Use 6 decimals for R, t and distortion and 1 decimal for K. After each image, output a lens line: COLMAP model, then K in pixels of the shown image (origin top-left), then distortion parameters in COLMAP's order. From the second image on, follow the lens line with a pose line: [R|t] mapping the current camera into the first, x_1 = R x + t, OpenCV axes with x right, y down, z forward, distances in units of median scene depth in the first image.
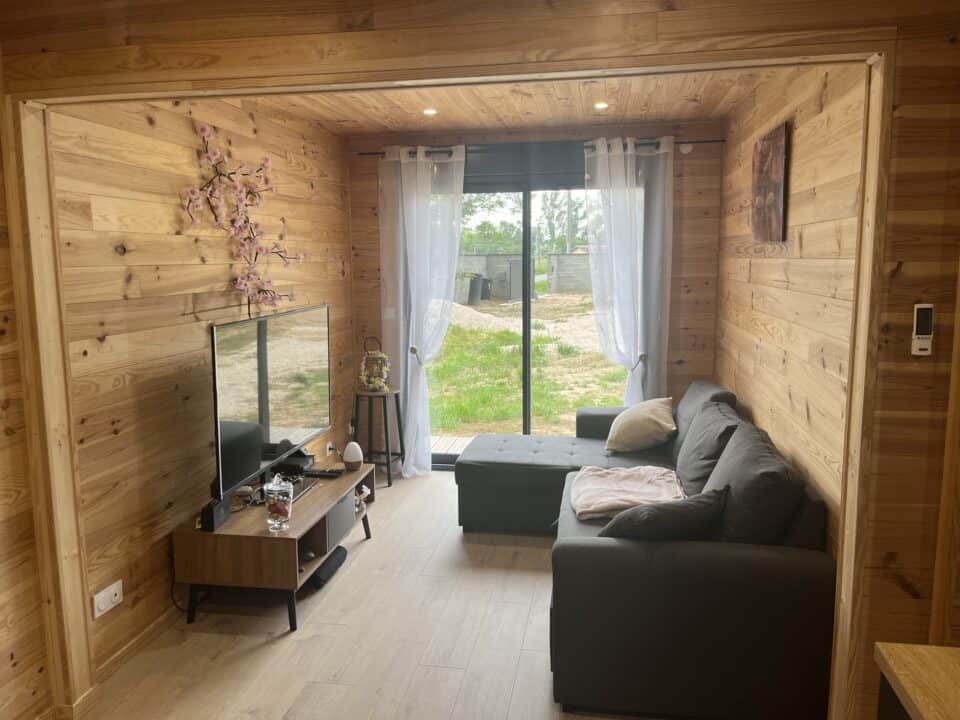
lens RADIAL K [[727.1, 0, 482.4], [0, 727.1, 354.0], [0, 0, 1]] dist [0.079520, -0.114746]
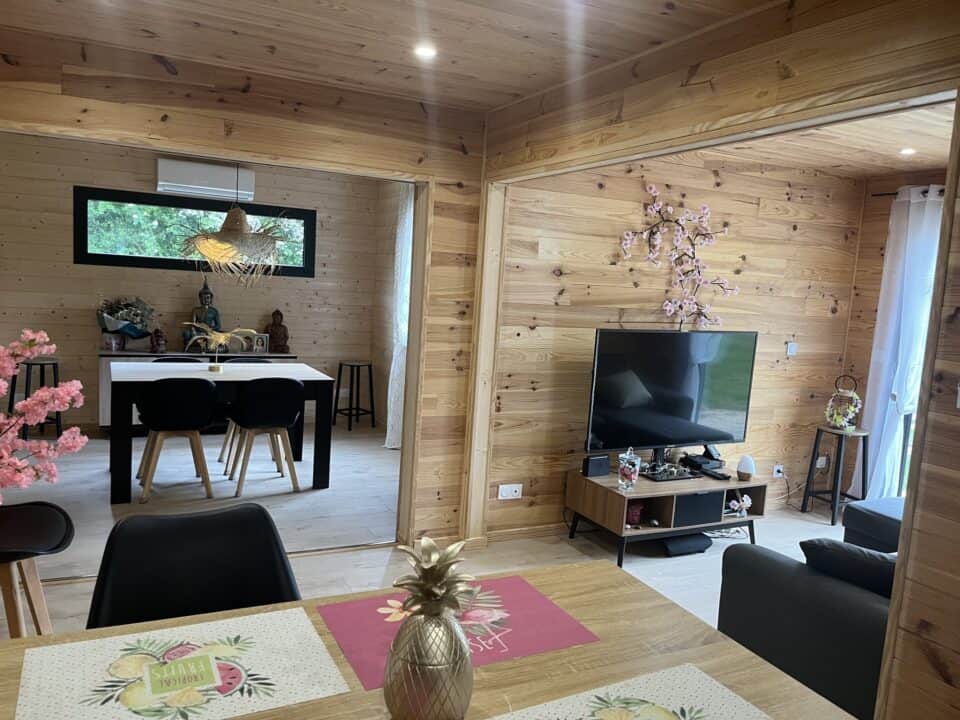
lens RADIAL K [[729.9, 0, 477.9], [0, 729.9, 365.6], [0, 0, 1]] dist [0.071242, -0.107507]
pose [[0.588395, 0.140994, -0.796186, 0.649051], [-0.173047, 0.983823, 0.046338, 0.006705], [0.789839, 0.110512, 0.603275, -0.025732]]
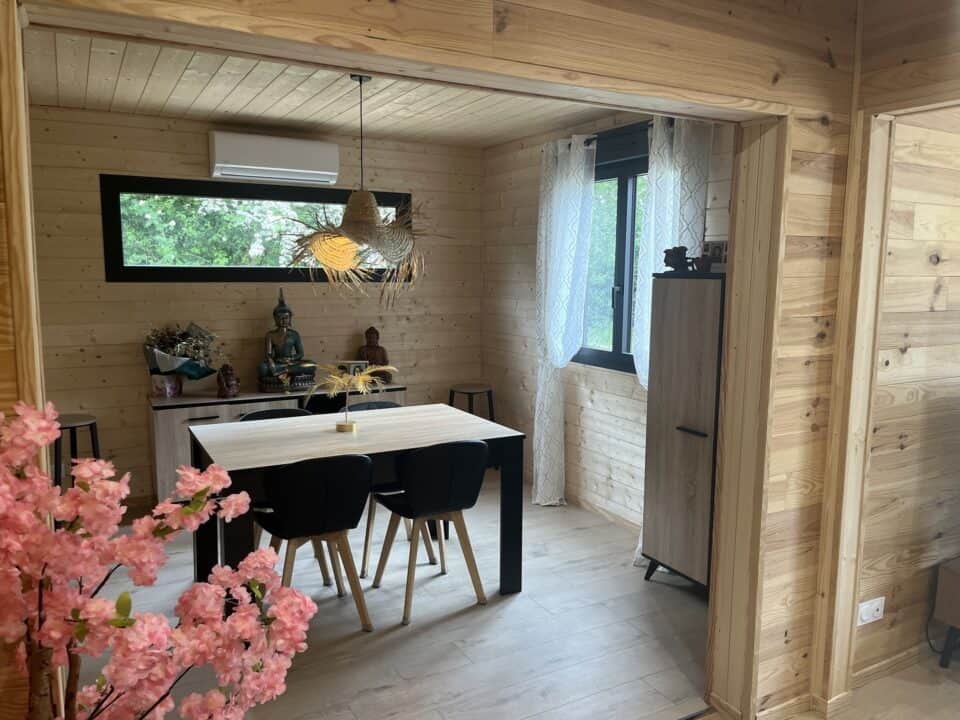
lens RADIAL K [[731.2, 0, 480.0], [0, 731.2, 360.0], [0, 0, 1]] dist [0.070135, -0.105130]
pose [[0.620704, 0.114323, -0.775666, -0.099487], [-0.117633, 0.991693, 0.052030, 0.006875], [0.775171, 0.058948, 0.628996, -0.051470]]
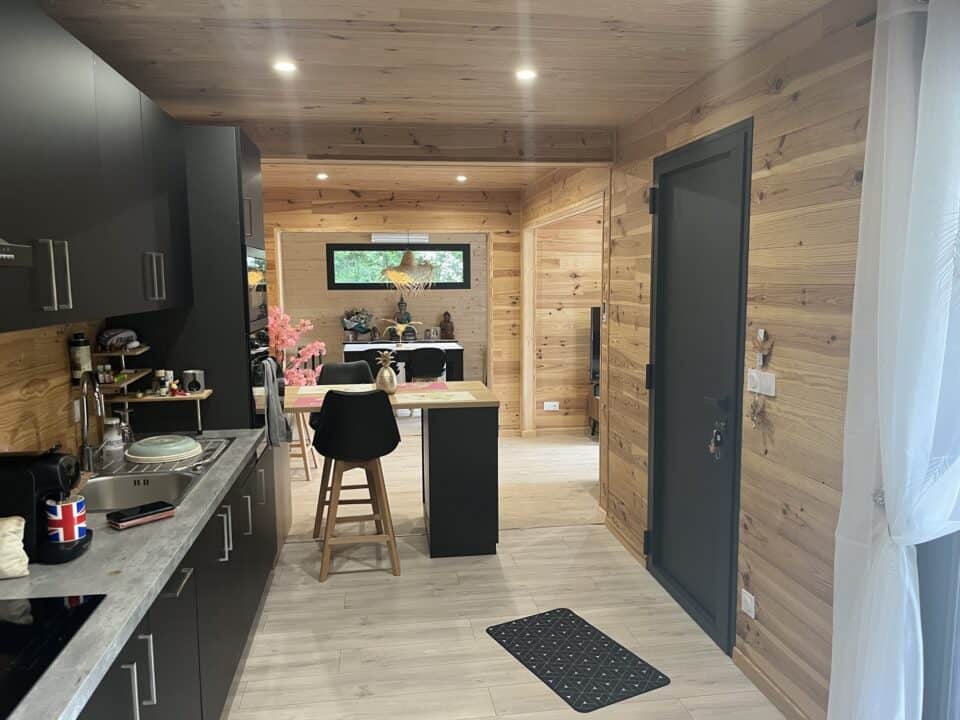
lens RADIAL K [[729.9, 0, 477.9], [0, 729.9, 365.6], [0, 0, 1]] dist [0.071242, -0.107507]
pose [[0.309850, 0.117136, -0.943542, 1.873586], [-0.120098, 0.989255, 0.083372, -0.003447], [0.943170, 0.087484, 0.320589, -0.114682]]
